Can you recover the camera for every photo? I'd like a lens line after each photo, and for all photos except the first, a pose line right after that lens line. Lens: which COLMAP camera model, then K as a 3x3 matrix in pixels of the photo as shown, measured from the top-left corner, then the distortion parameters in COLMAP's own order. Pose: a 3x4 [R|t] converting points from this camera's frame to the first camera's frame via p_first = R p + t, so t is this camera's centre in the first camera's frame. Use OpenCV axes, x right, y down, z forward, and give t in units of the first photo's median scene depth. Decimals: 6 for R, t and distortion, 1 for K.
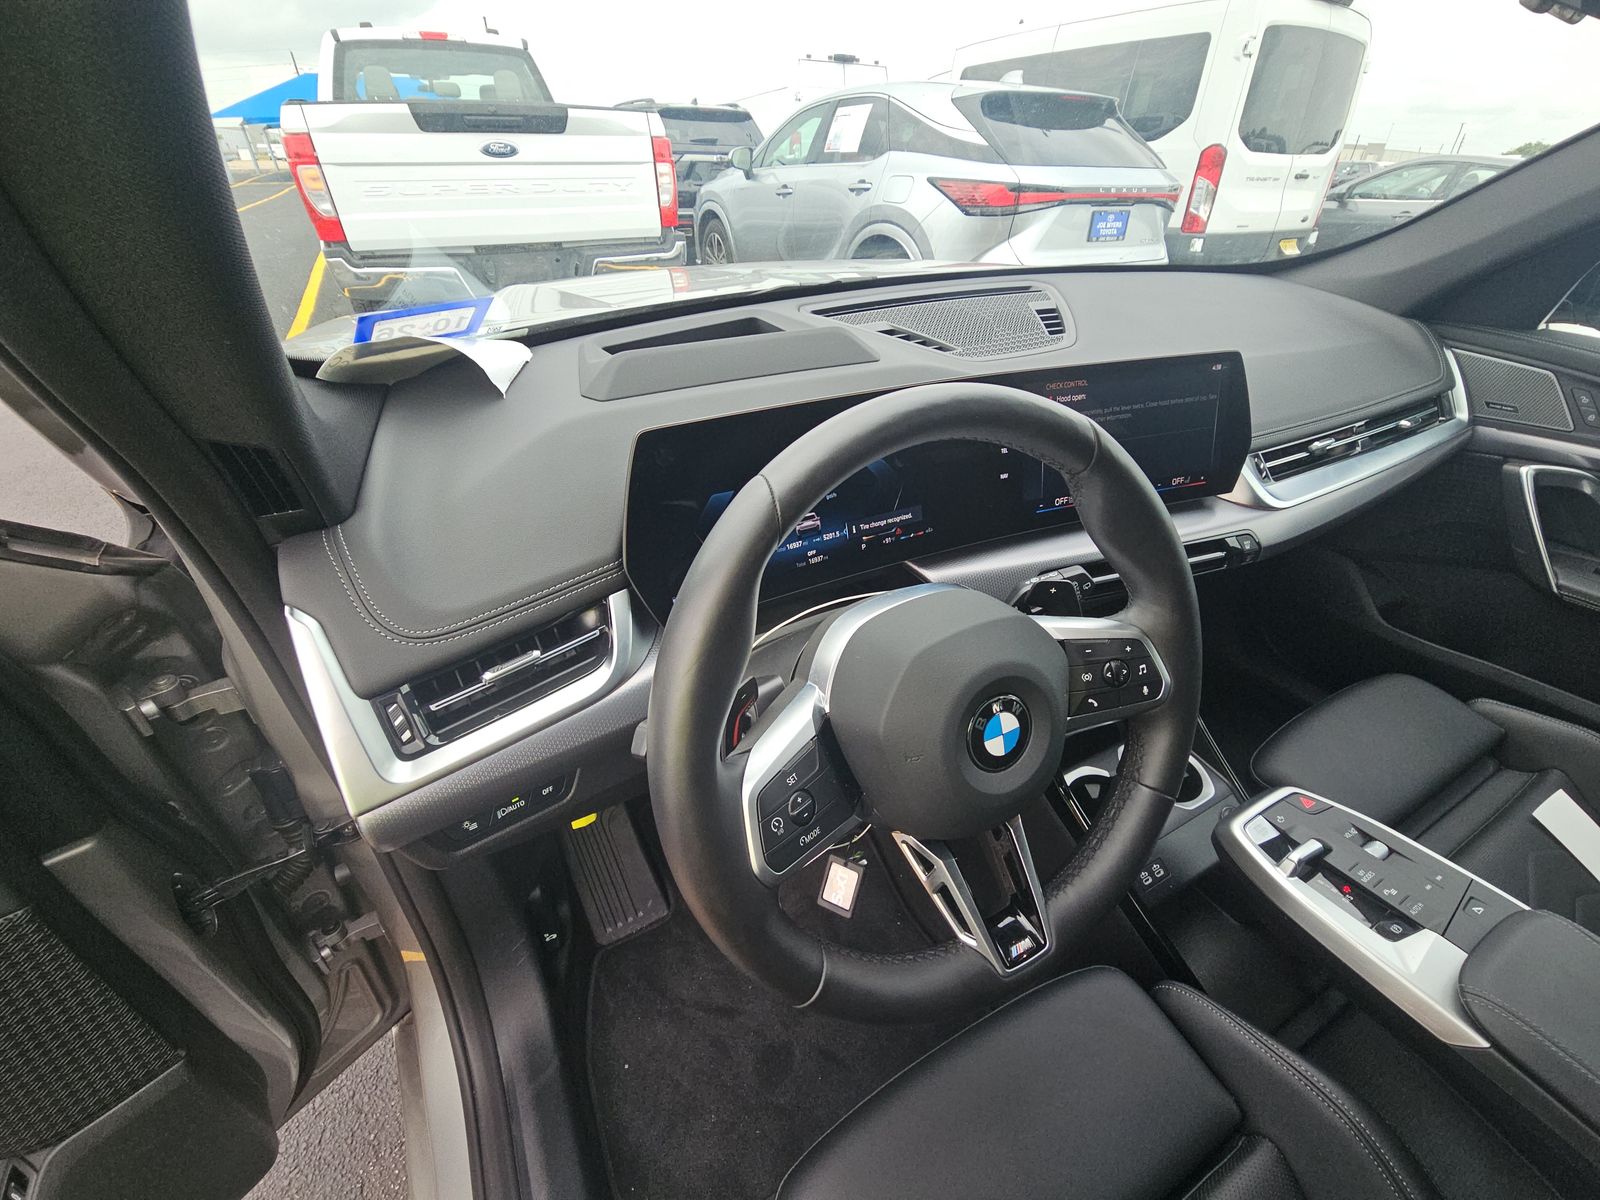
lens RADIAL K [[650.5, 0, 814.1], [0, 650.5, 599.1], [0, 0, 1]] dist [0.014768, -0.010865]
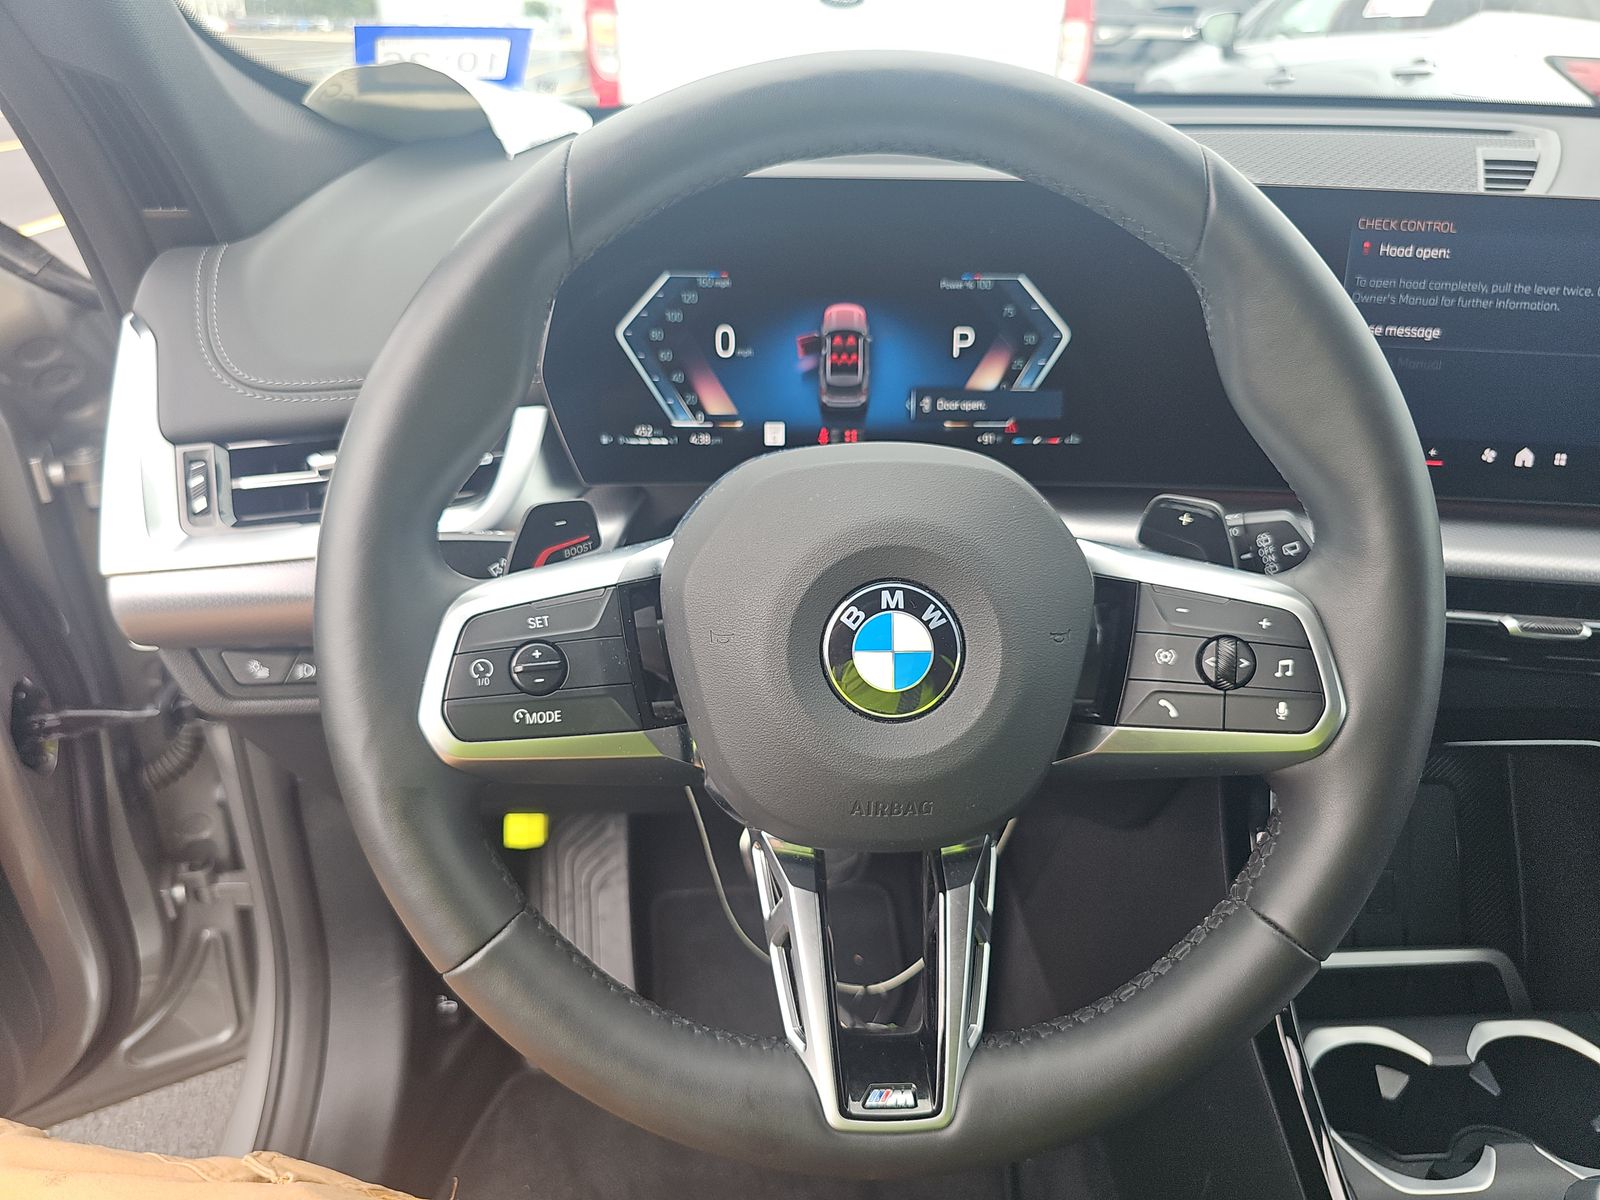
lens RADIAL K [[1084.9, 0, 788.3], [0, 1084.9, 599.1], [0, 0, 1]] dist [0.001747, -0.012313]
pose [[0.901012, 0.214754, -0.376906, 0.341754], [-0.256405, 0.964488, -0.063403, 0.153205], [0.349905, 0.153767, 0.924079, 0.061903]]
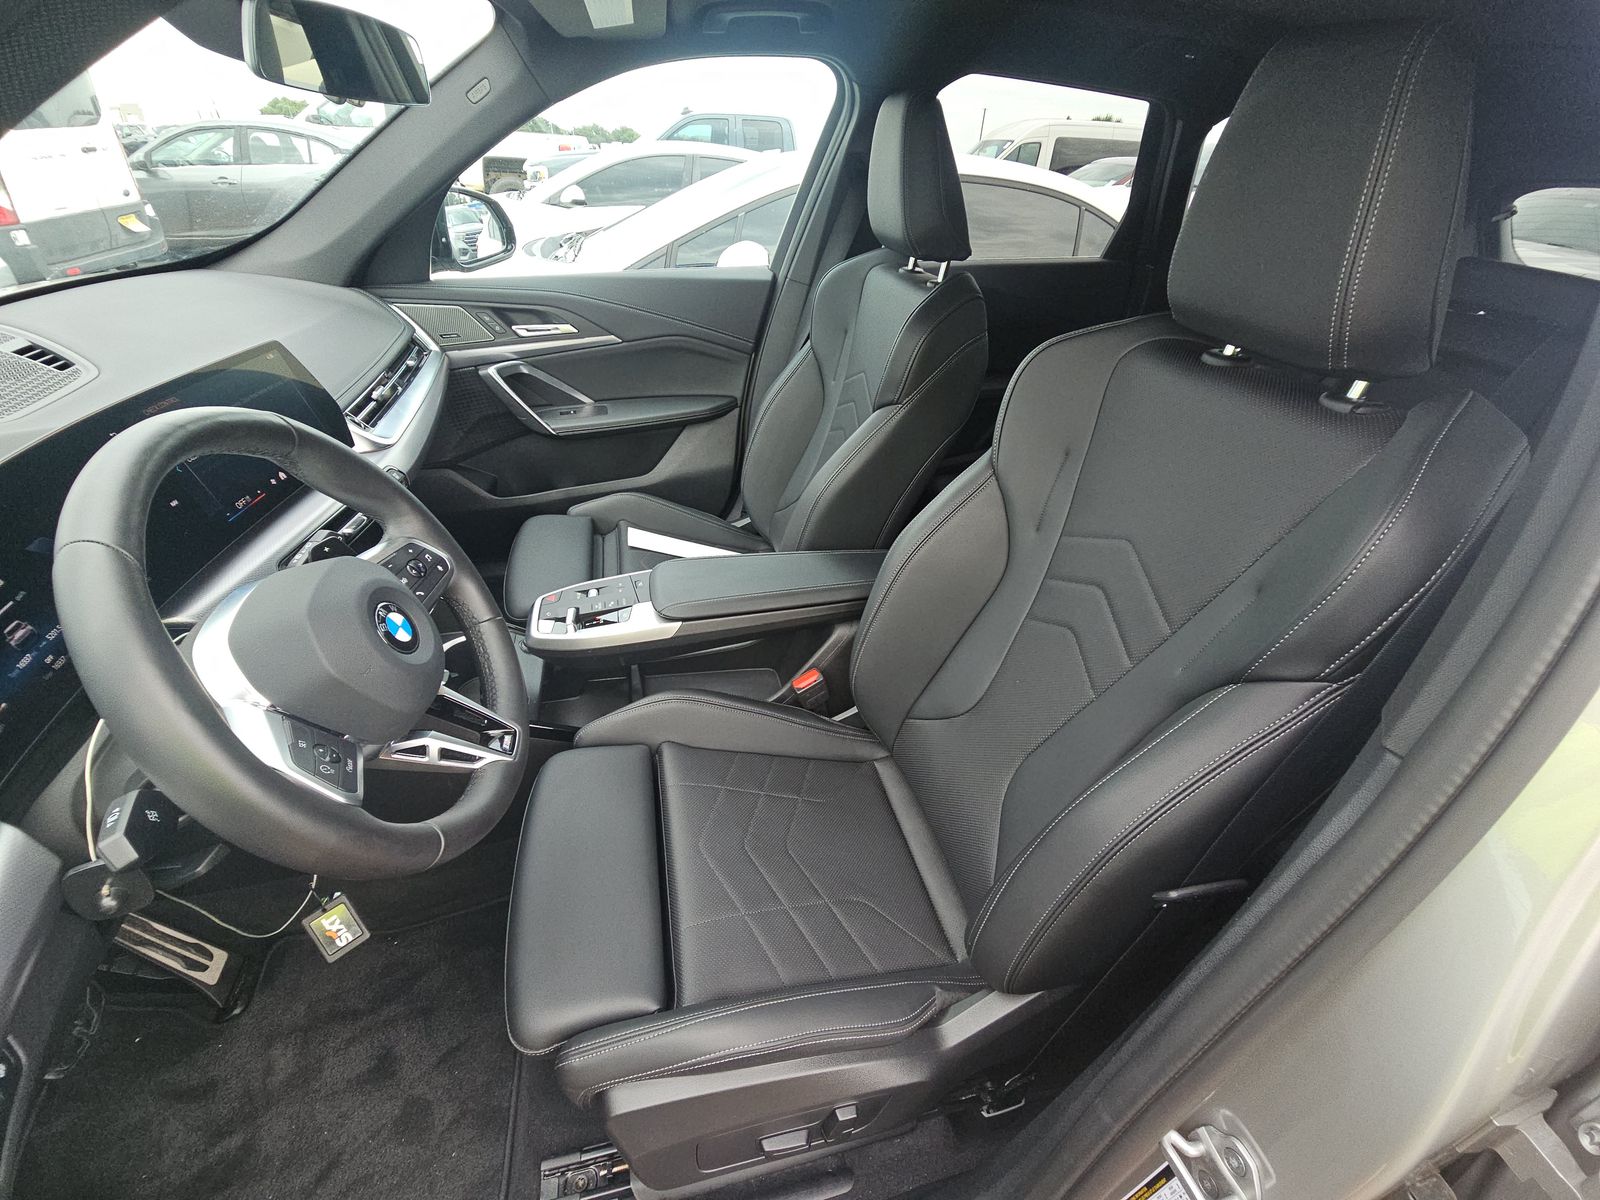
lens RADIAL K [[650.5, 0, 814.1], [0, 650.5, 599.1], [0, 0, 1]] dist [0.014768, -0.010865]
pose [[0.245707, -0.539502, 0.805336, -0.373588], [0.502988, 0.781163, 0.369847, 0.054695], [-0.828632, 0.314200, 0.463300, -0.261775]]
